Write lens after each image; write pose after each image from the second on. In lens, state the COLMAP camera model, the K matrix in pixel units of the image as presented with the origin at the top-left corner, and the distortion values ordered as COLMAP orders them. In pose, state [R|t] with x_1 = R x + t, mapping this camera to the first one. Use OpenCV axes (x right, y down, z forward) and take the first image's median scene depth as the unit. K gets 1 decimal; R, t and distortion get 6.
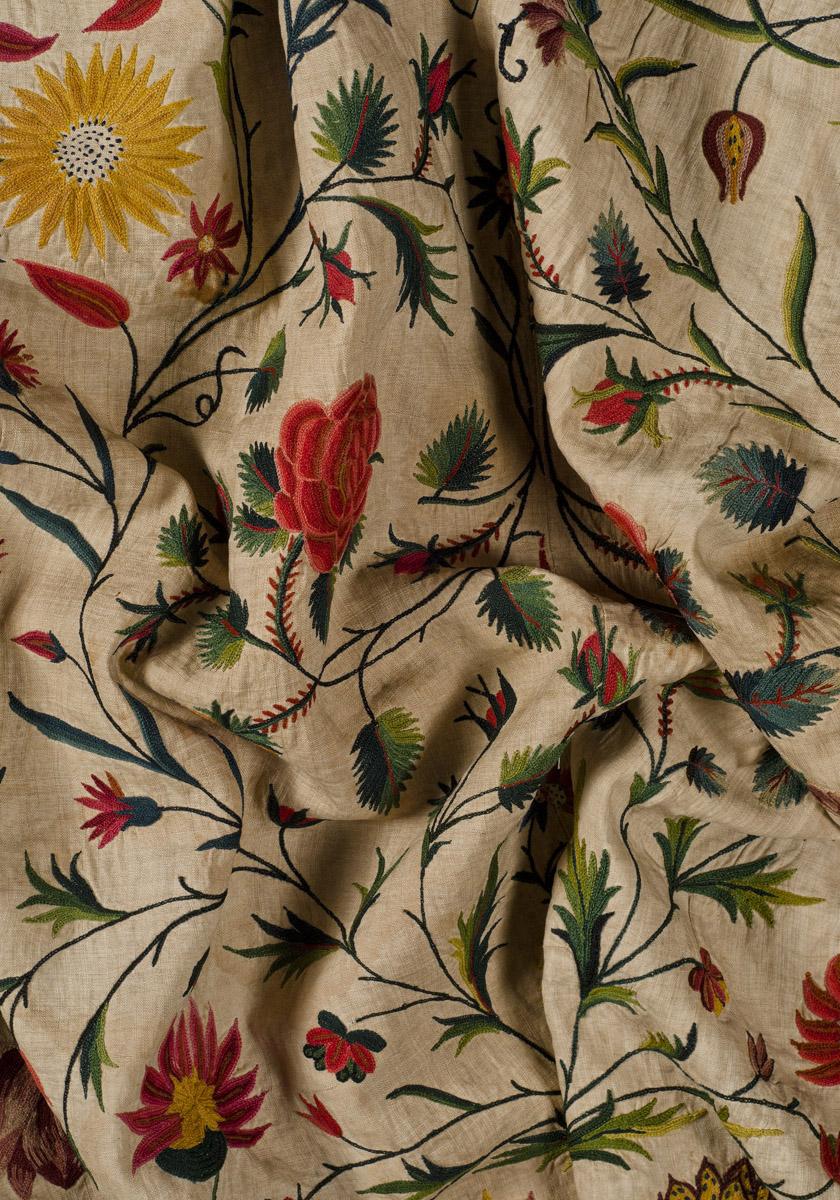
lens RADIAL K [[2953.5, 0, 425.0], [0, 2953.5, 571.7], [0, 0, 1]] dist [-0.023666, -0.162224]
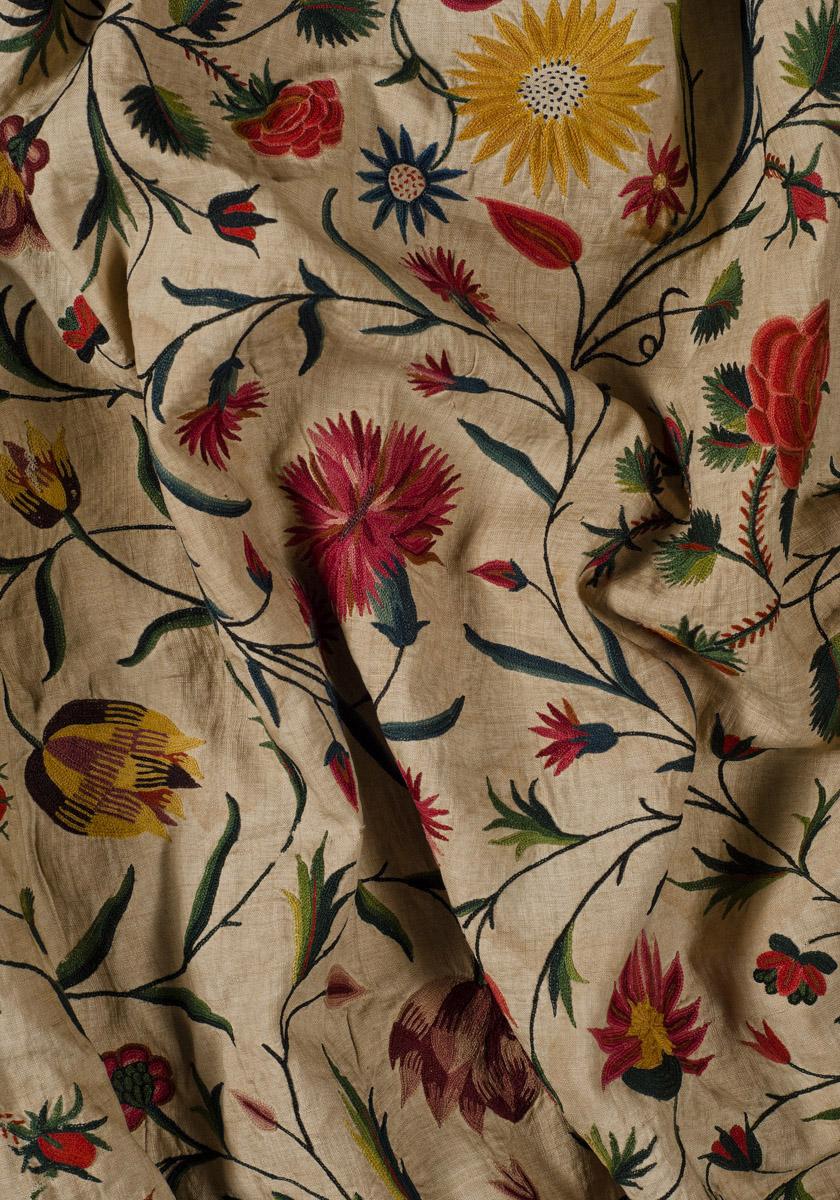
lens RADIAL K [[2946.8, 0, 402.0], [0, 2946.8, 639.1], [0, 0, 1]] dist [-0.032285, 0.020113]
pose [[0.999874, -0.014436, 0.006594, -0.171407], [0.014847, 0.997623, -0.067291, 0.115788], [-0.005607, 0.067381, 0.997712, -0.020172]]
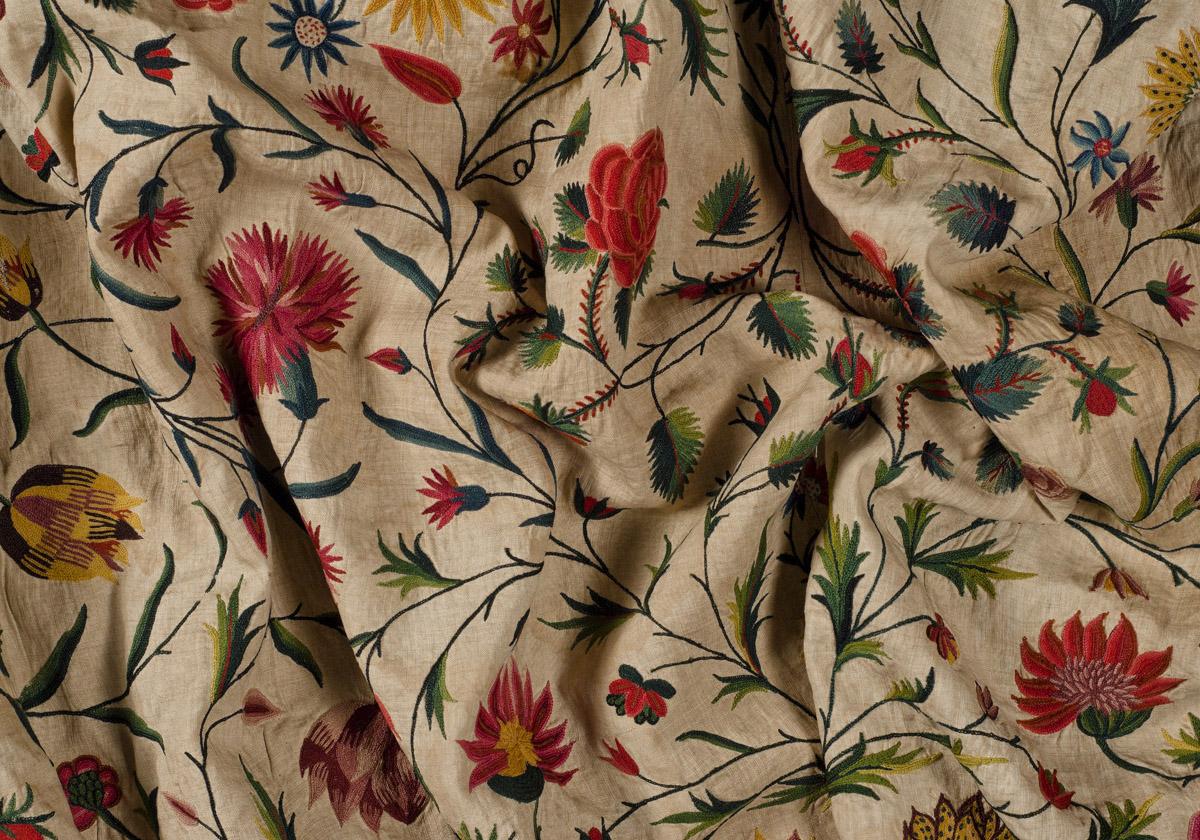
lens RADIAL K [[2946.8, 0, 552.4], [0, 2946.8, 430.4], [0, 0, 1]] dist [-0.032285, 0.020113]
pose [[0.999835, -0.011038, -0.014458, -0.045791], [0.009824, 0.996621, -0.081545, 0.154120], [0.015309, 0.081390, 0.996565, -0.211688]]
